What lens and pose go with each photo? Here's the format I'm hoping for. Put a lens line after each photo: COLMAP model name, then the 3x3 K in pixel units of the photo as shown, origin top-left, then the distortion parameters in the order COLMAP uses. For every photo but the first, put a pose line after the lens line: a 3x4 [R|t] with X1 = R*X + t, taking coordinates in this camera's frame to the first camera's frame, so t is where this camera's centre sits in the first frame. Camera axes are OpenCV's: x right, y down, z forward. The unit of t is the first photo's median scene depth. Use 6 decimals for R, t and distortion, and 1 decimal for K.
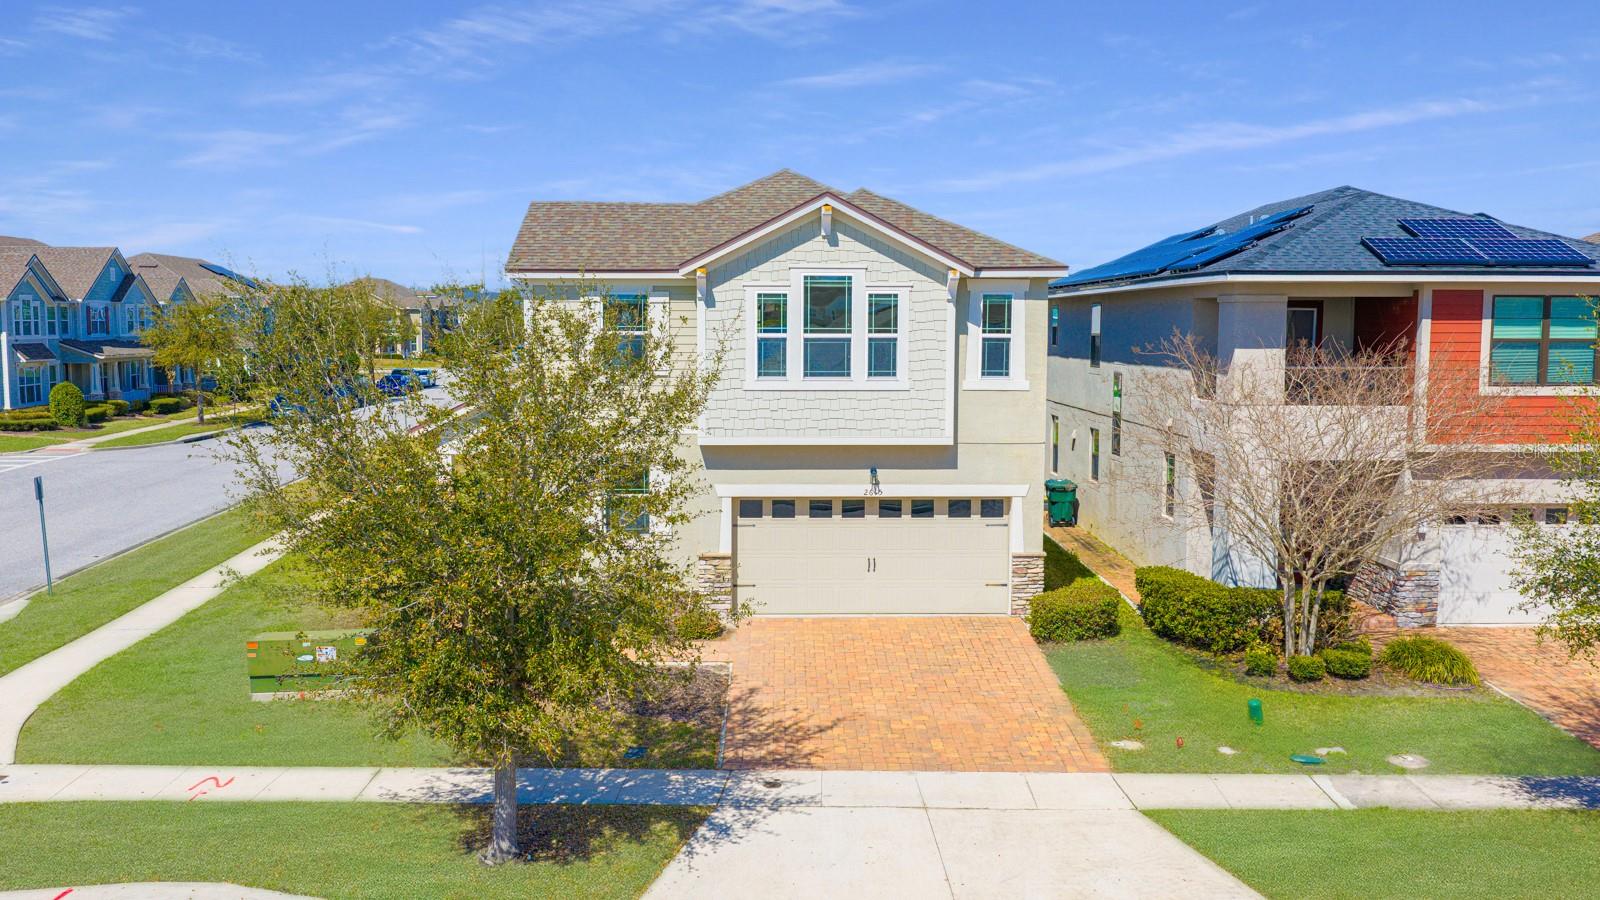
lens RADIAL K [[1376.3, 0, 796.9], [0, 1376.3, 452.9], [0, 0, 1]] dist [0.020456, -0.002746]
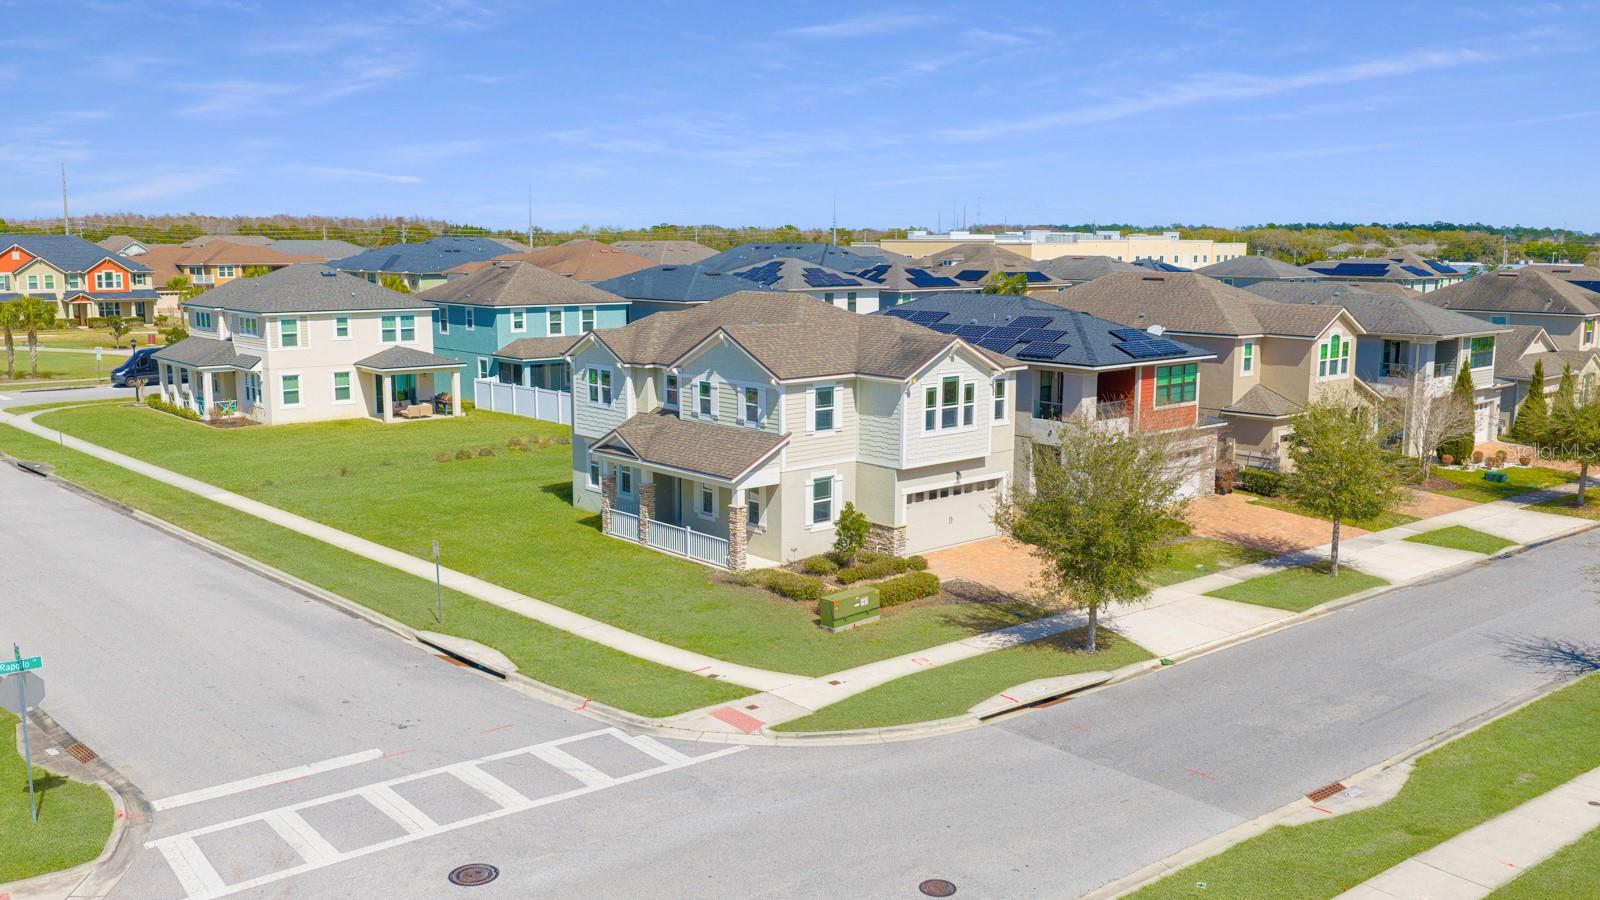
lens RADIAL K [[1376.3, 0, 800.7], [0, 1376.3, 446.9], [0, 0, 1]] dist [0.020456, -0.002746]
pose [[0.754019, -0.099855, 0.649218, -1.416853], [0.064231, 0.994849, 0.078417, -0.195884], [-0.653704, -0.017428, 0.756549, -0.343855]]
